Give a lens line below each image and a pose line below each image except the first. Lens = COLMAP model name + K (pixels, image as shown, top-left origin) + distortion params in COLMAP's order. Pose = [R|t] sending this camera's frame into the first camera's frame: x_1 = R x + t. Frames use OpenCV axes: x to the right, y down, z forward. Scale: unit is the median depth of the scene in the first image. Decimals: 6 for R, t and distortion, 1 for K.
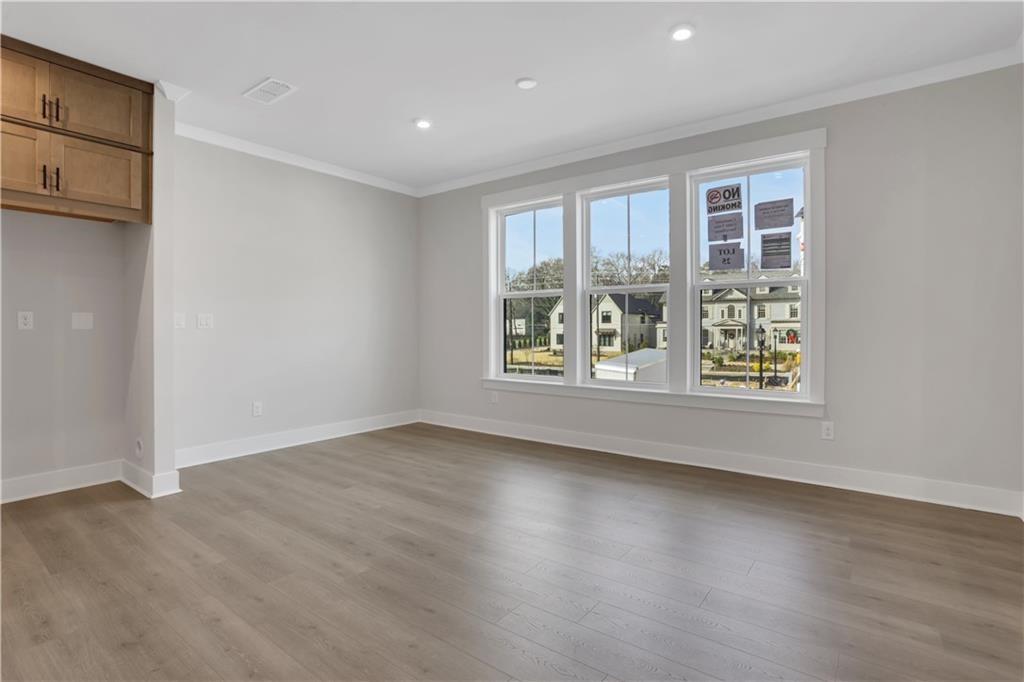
lens RADIAL K [[497.7, 0, 512.0], [0, 497.7, 341.0], [0, 0, 1]] dist [-0.053759, 0.000014]
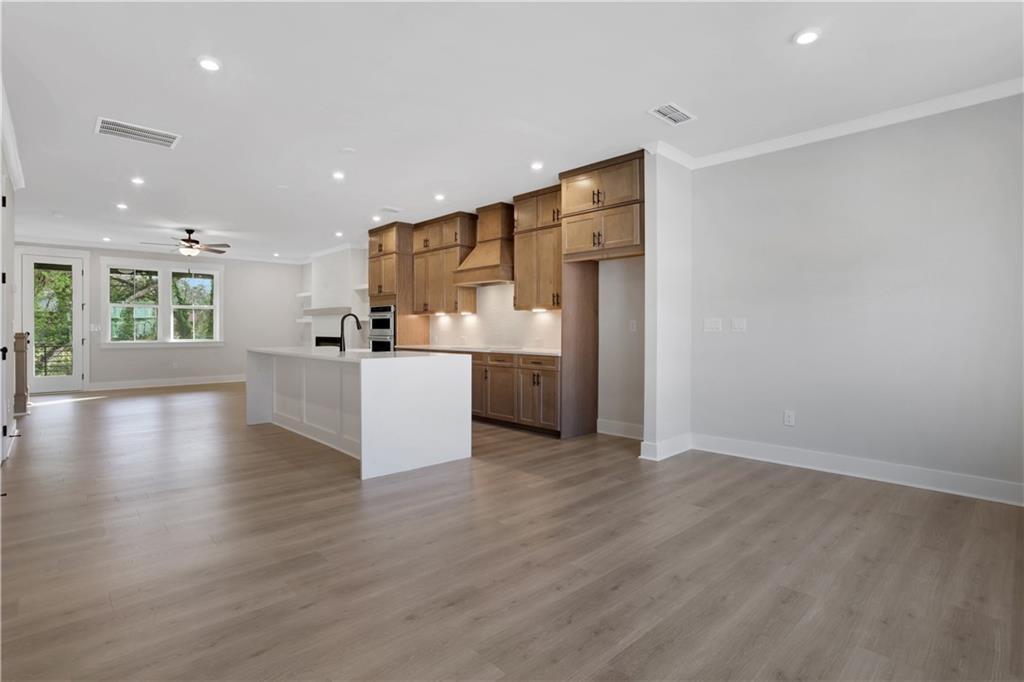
lens RADIAL K [[507.1, 0, 511.9], [0, 507.1, 327.0], [0, 0, 1]] dist [-0.045219, 0.000046]
pose [[-0.167967, -0.015038, -0.985678, 0.698950], [-0.026836, 0.999583, -0.010677, -0.013568], [0.985427, 0.024659, -0.168301, 0.884336]]
